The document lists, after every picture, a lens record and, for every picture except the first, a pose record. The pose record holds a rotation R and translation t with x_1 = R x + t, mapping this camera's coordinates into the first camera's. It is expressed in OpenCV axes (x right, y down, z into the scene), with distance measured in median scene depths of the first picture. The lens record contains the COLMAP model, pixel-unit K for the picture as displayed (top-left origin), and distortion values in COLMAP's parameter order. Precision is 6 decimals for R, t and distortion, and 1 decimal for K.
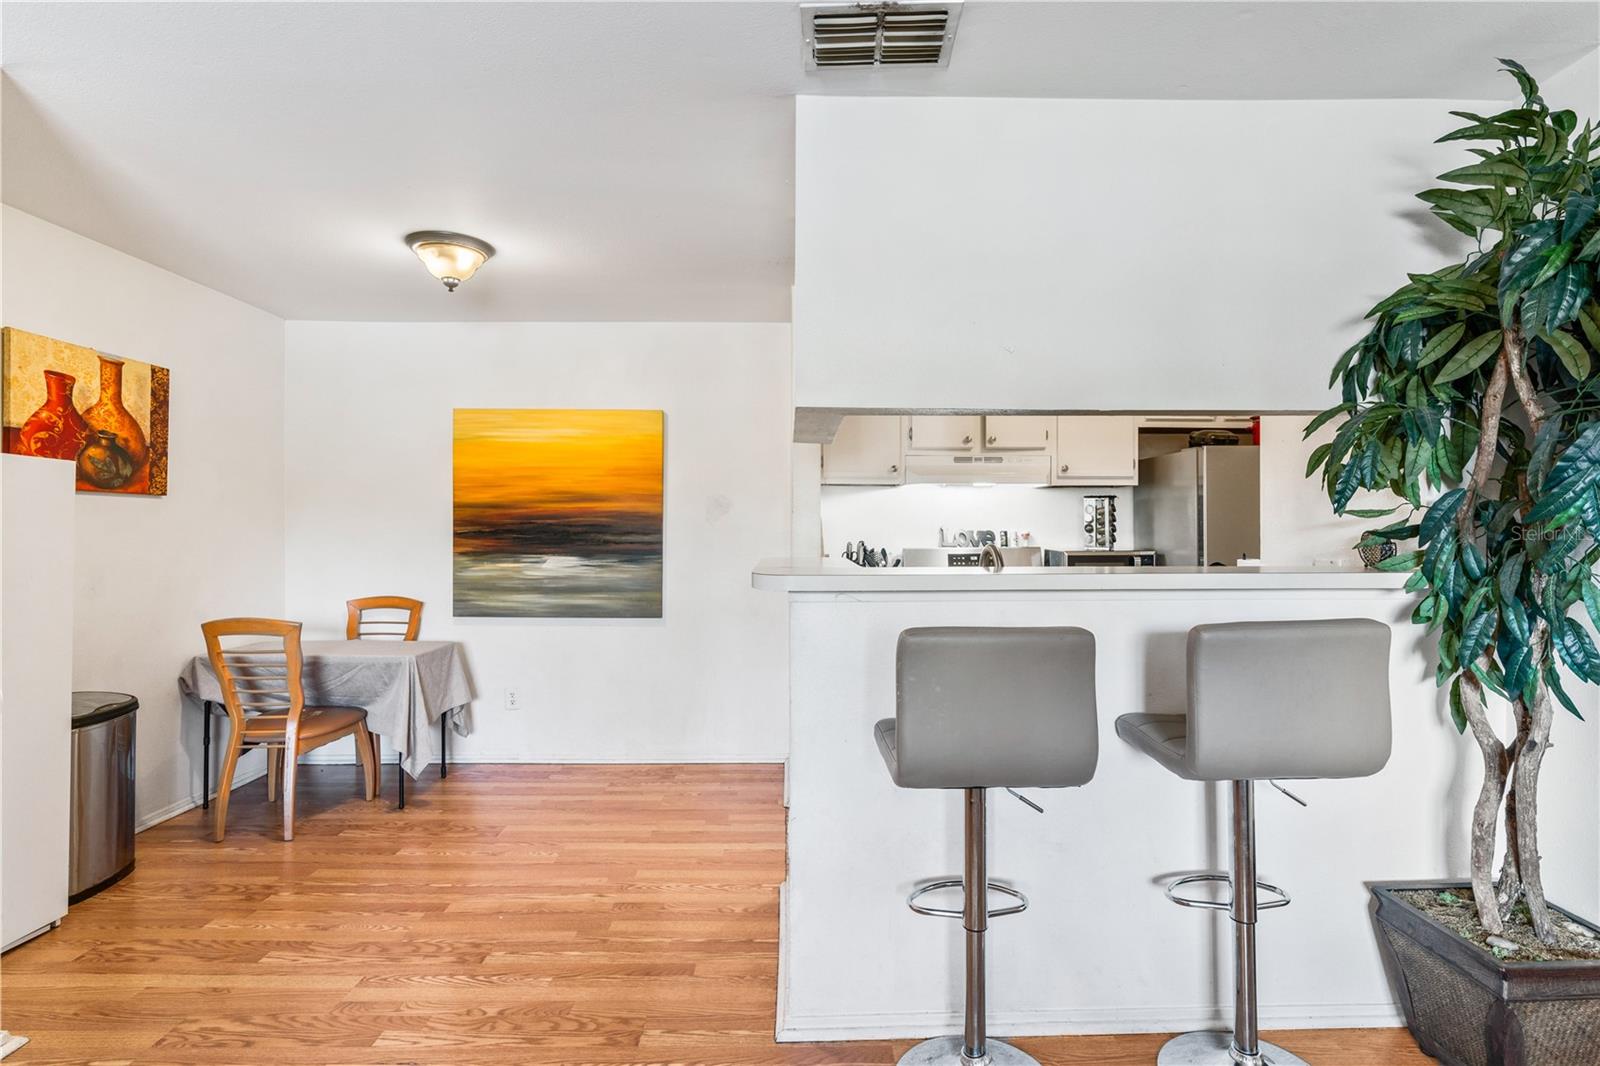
lens RADIAL K [[799.7, 0, 804.3], [0, 799.7, 529.9], [0, 0, 1]] dist [-0.013209, 0.007921]
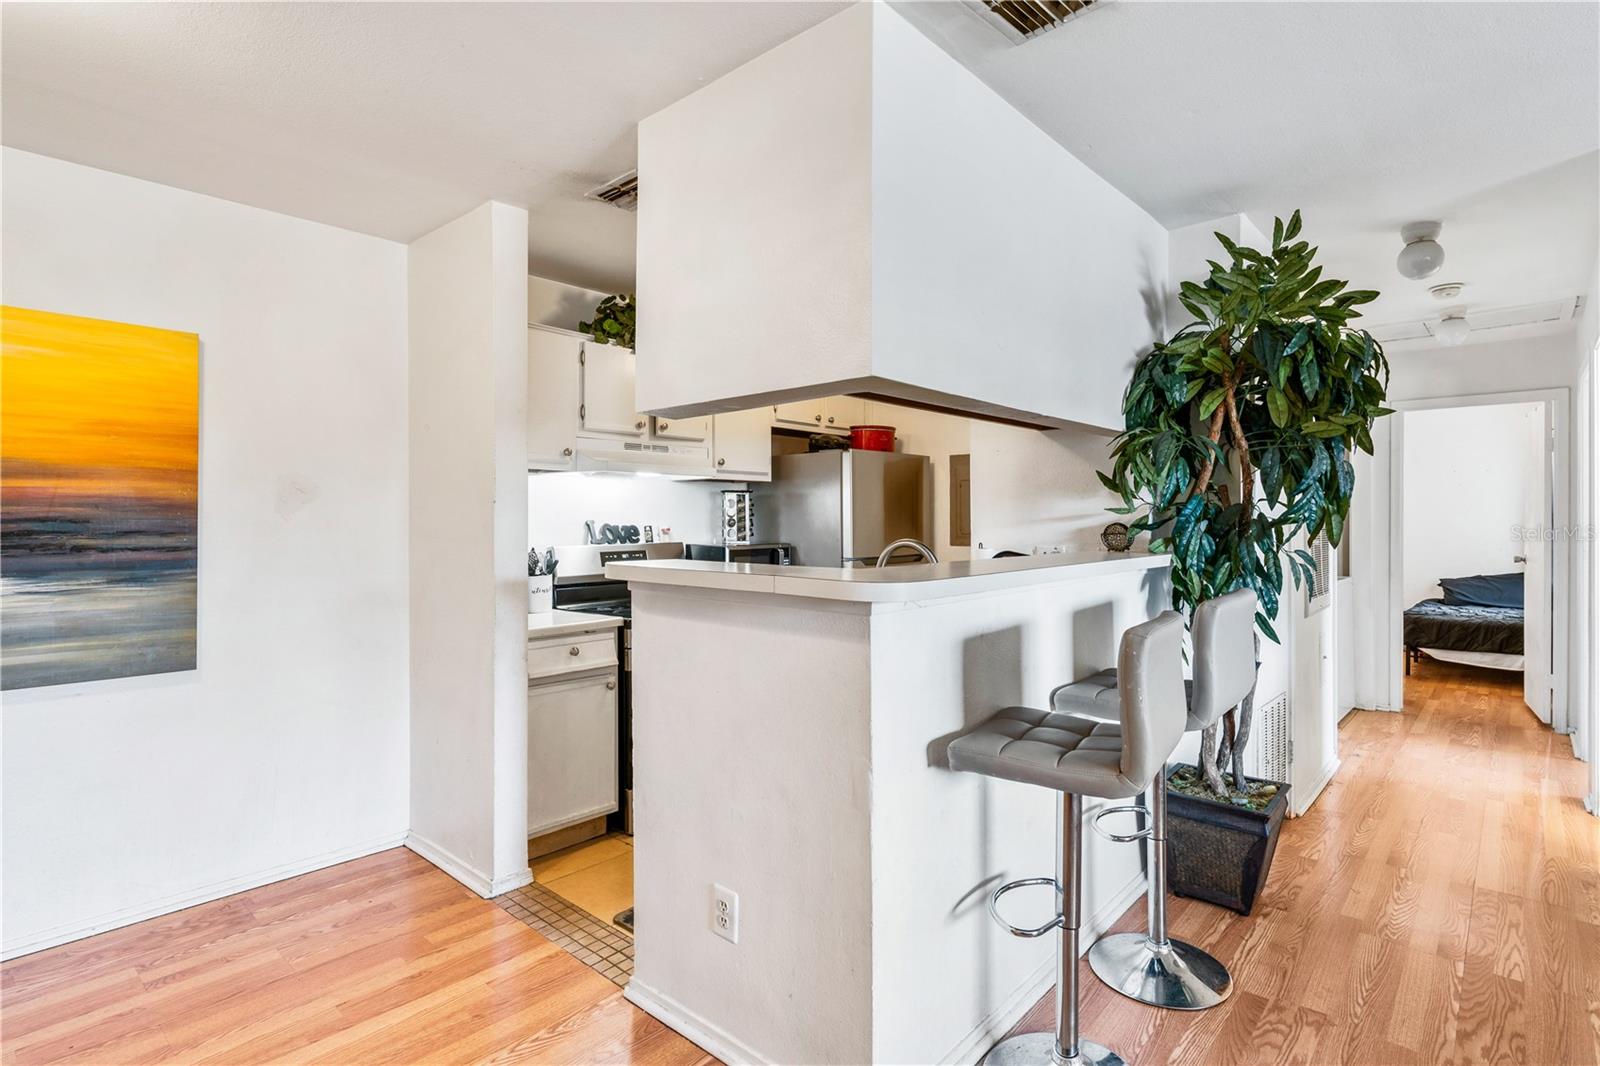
lens RADIAL K [[802.4, 0, 796.3], [0, 802.4, 523.7], [0, 0, 1]] dist [0.000774, 0.000366]
pose [[0.685795, -0.004055, 0.727784, -0.340115], [0.003830, 0.999991, 0.001962, -0.002320], [-0.727785, 0.001442, 0.685804, 0.256253]]
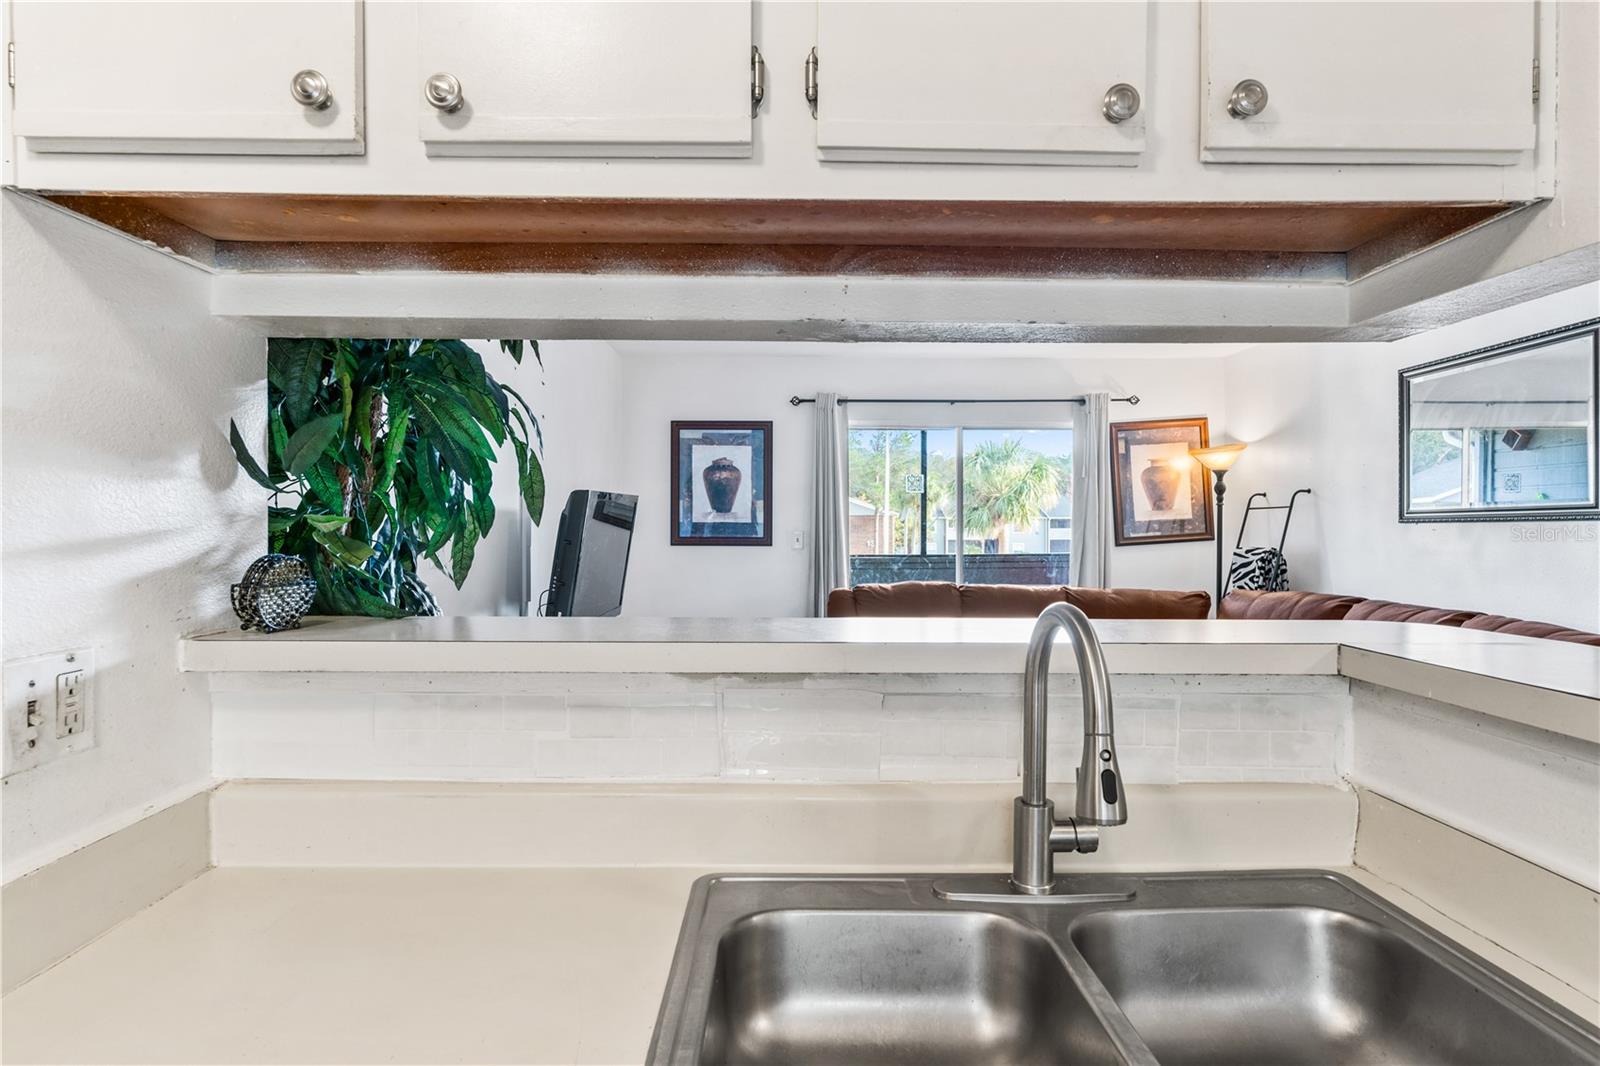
lens RADIAL K [[858.1, 0, 805.9], [0, 858.1, 532.3], [0, 0, 1]] dist [-0.002262, -0.000573]
pose [[-0.999996, -0.002870, 0.000486, 0.209050], [-0.002865, 0.999944, 0.010155, -0.011175], [-0.000515, 0.010154, -0.999948, 0.830951]]
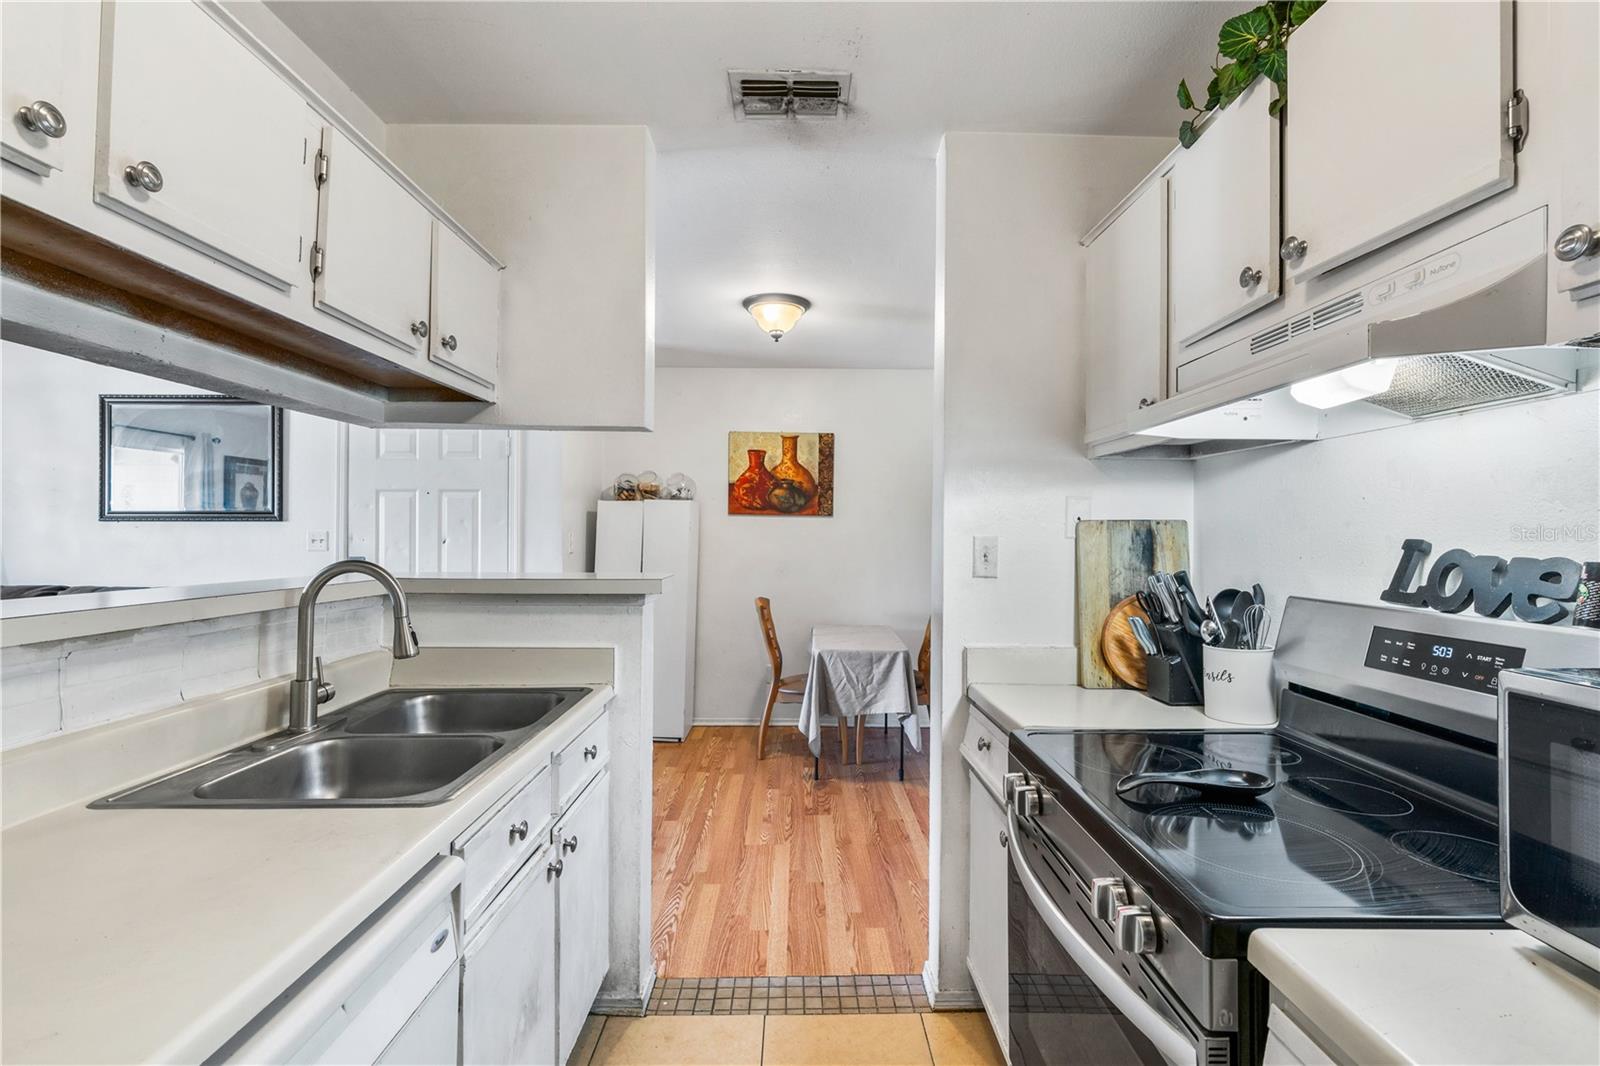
lens RADIAL K [[715.5, 0, 803.2], [0, 715.5, 529.2], [0, 0, 1]] dist [-0.009174, 0.000808]
pose [[-0.007388, -0.007480, -0.999945, 0.508556], [-0.010160, 0.999921, -0.007404, -0.005037], [0.999921, 0.010105, -0.007464, 0.831776]]
